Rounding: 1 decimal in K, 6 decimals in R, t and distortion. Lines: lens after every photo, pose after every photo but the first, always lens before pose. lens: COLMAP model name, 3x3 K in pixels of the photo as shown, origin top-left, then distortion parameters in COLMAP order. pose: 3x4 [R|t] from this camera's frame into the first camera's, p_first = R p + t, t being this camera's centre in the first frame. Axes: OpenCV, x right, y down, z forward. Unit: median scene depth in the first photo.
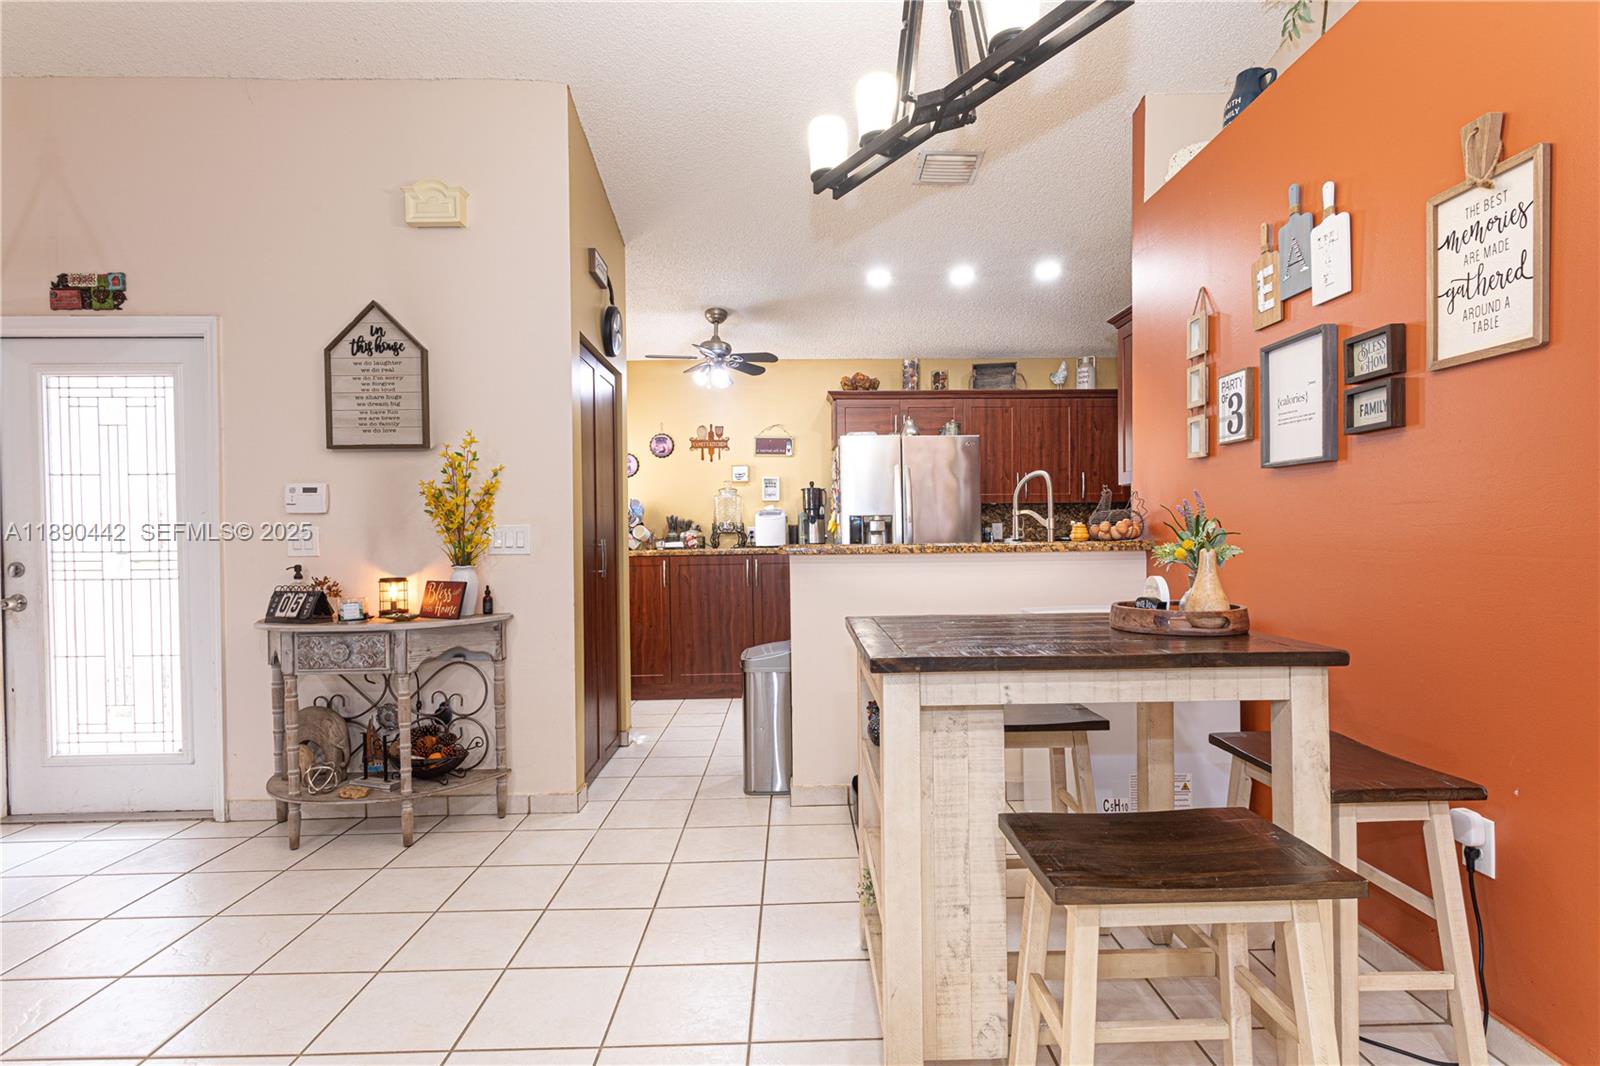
lens RADIAL K [[786.4, 0, 802.2], [0, 786.4, 534.8], [0, 0, 1]] dist [0.000571, 0.002036]
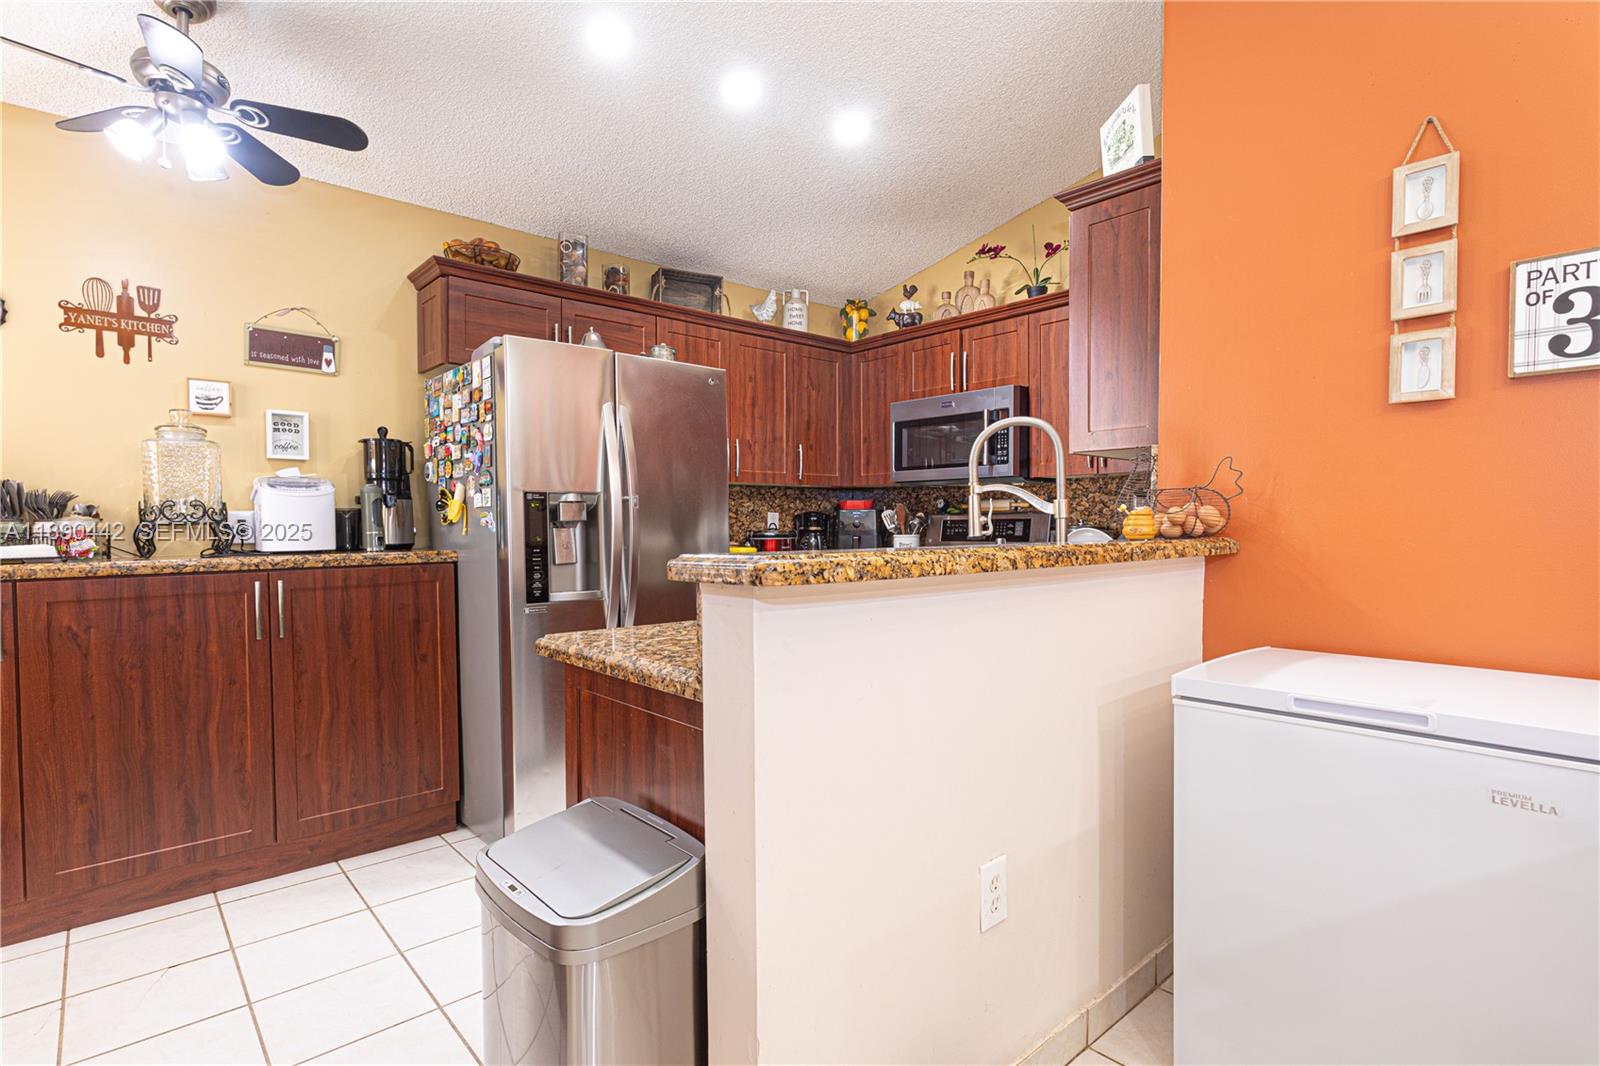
lens RADIAL K [[786.4, 0, 797.8], [0, 786.4, 541.7], [0, 0, 1]] dist [0.000571, 0.002036]
pose [[0.756554, -0.009515, 0.653862, -0.125181], [-0.001570, 0.999865, 0.016367, -0.000019], [-0.653929, -0.013409, 0.756437, 0.427534]]
